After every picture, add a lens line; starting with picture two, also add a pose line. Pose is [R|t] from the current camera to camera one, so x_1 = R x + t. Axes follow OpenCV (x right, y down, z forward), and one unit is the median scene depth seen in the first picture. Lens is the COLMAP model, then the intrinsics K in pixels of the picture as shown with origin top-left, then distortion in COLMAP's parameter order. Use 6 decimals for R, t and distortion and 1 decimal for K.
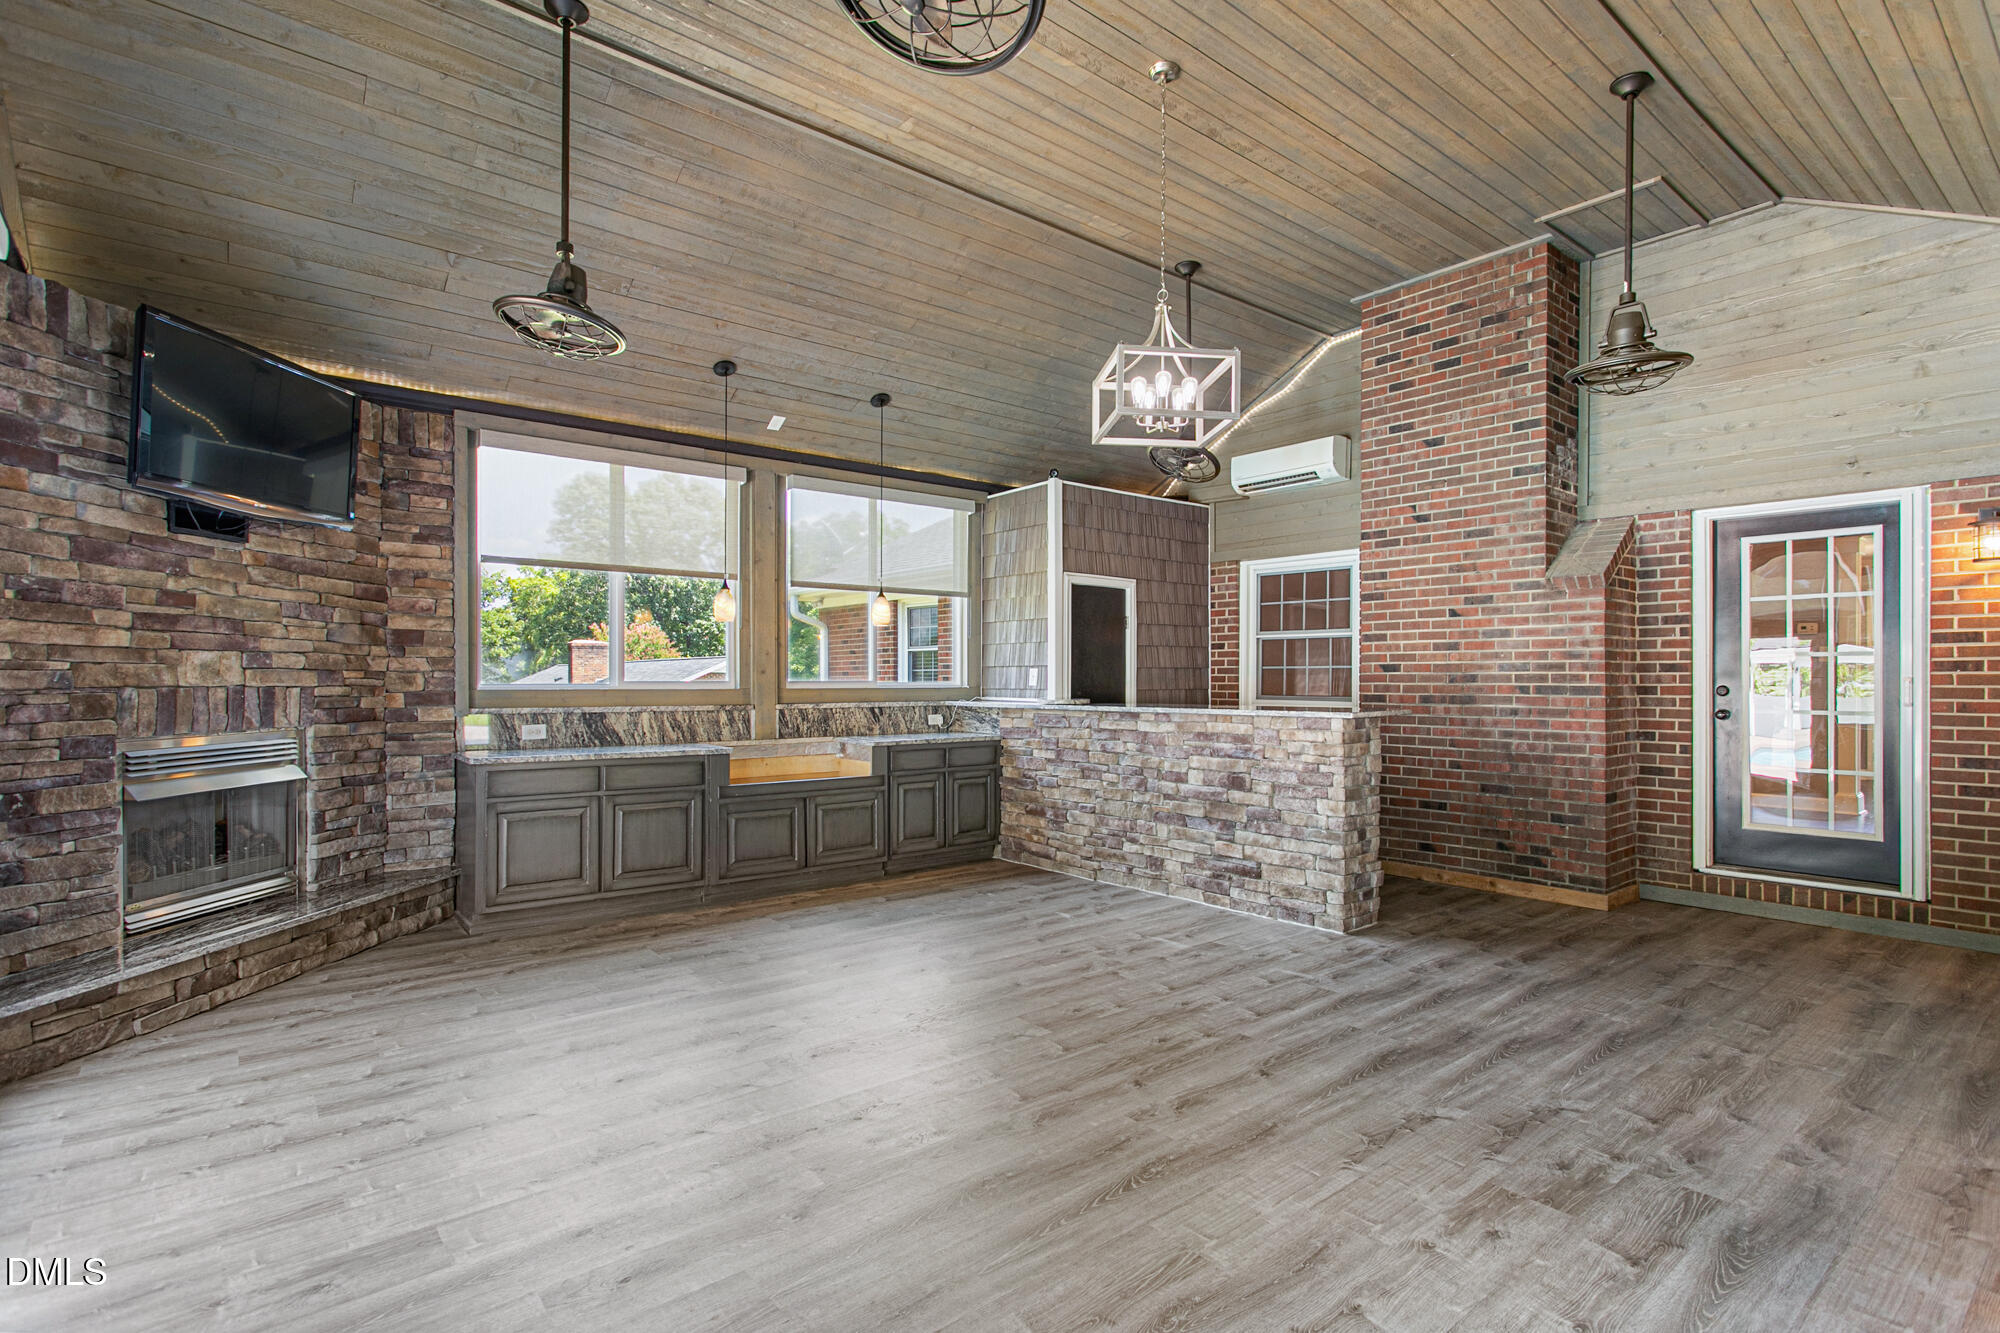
lens RADIAL K [[971.4, 0, 995.3], [0, 971.4, 673.3], [0, 0, 1]] dist [0.003715, 0.000935]
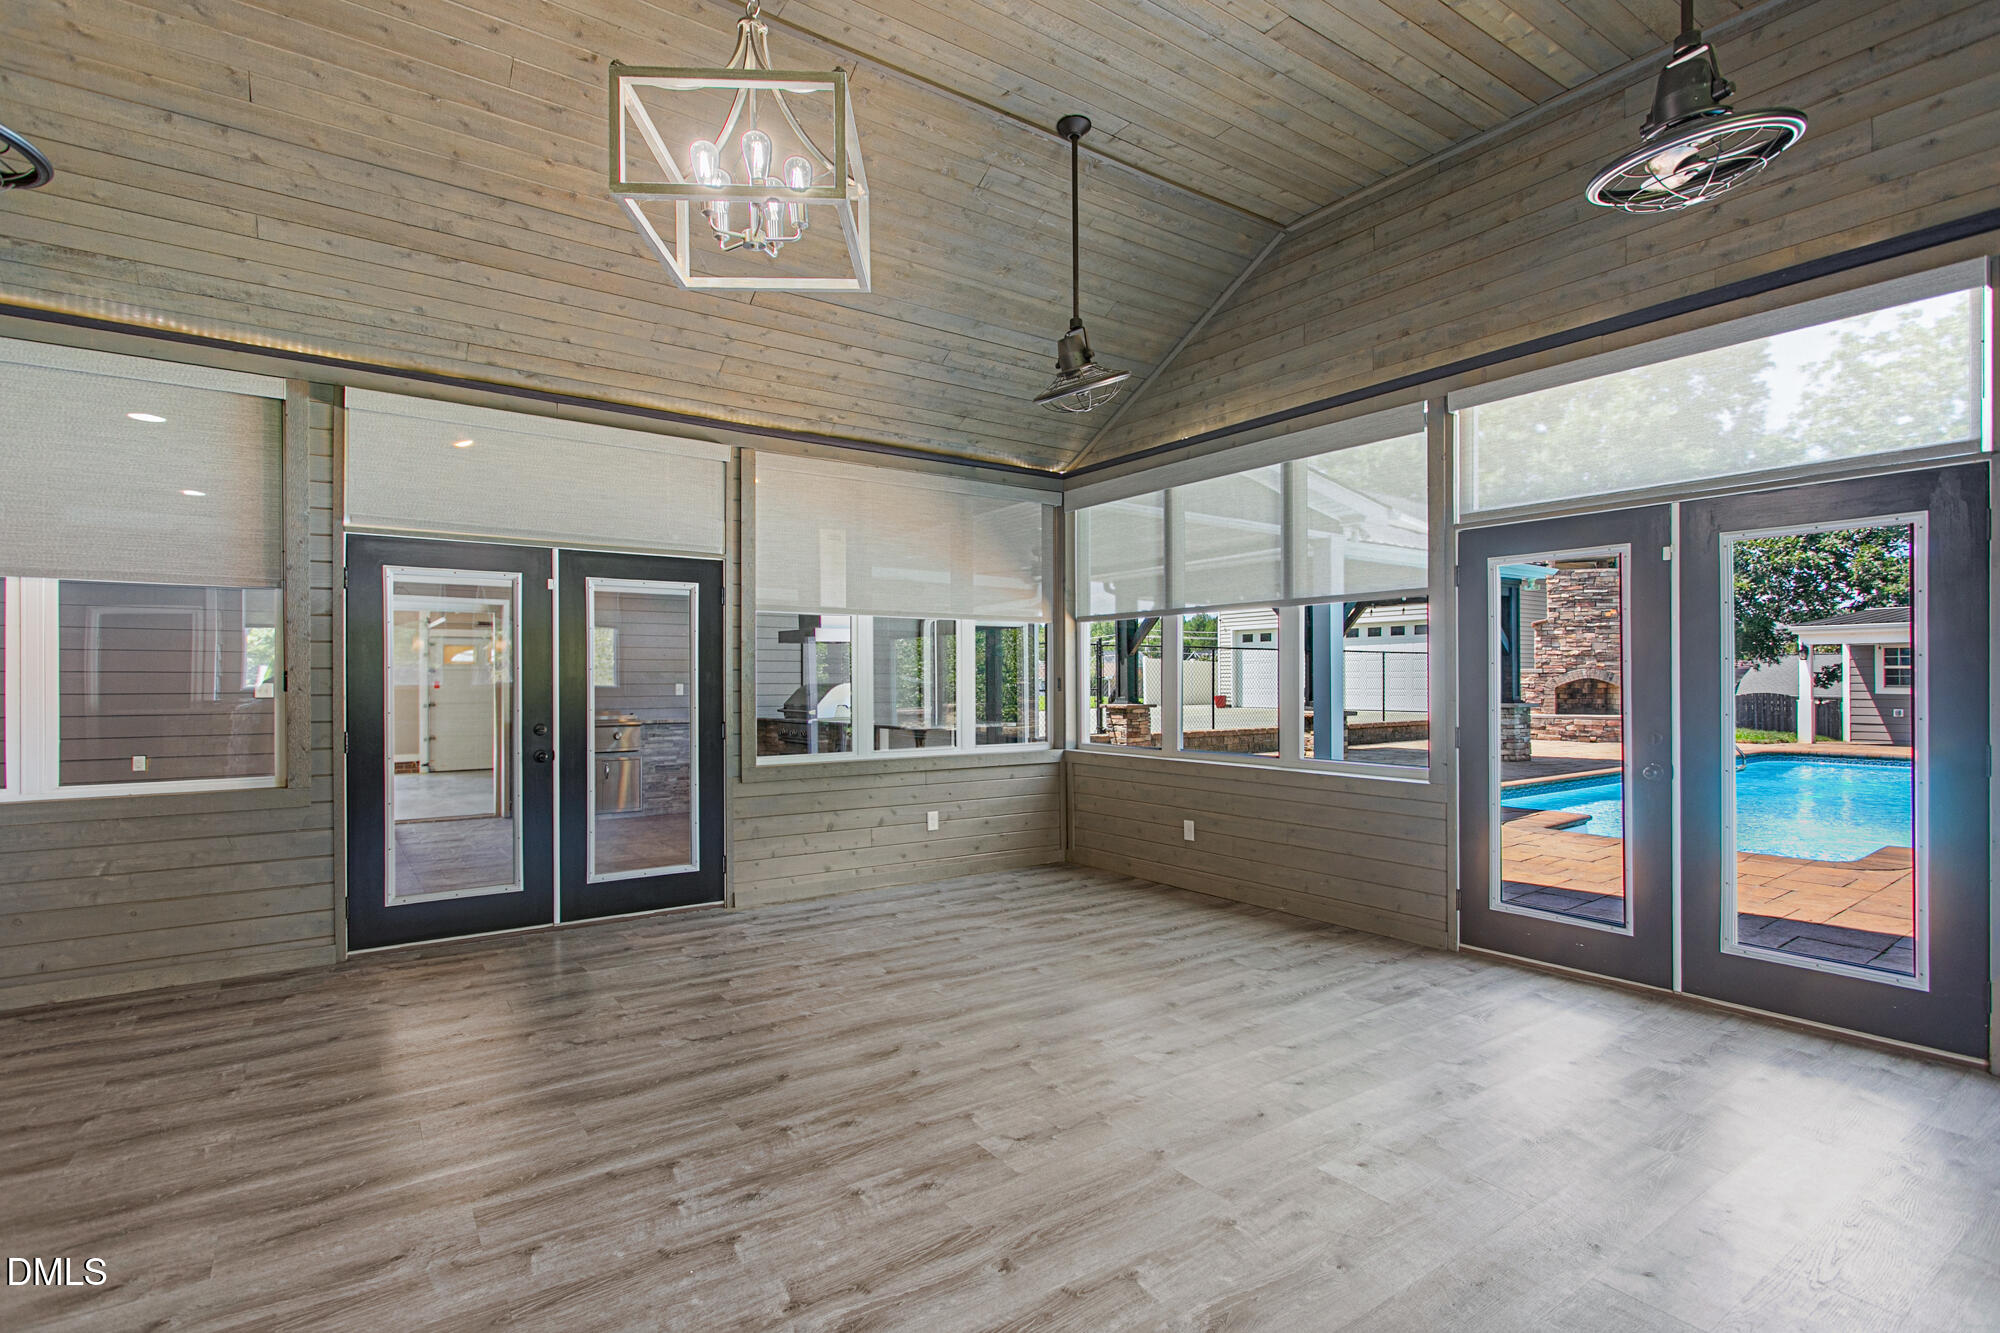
lens RADIAL K [[971.4, 0, 1007.1], [0, 971.4, 674.6], [0, 0, 1]] dist [0.003715, 0.000935]
pose [[-0.998508, 0.003399, 0.054505, -0.008564], [0.002672, 0.999907, -0.013411, 0.011335], [-0.054545, -0.013245, -0.998423, 1.853233]]
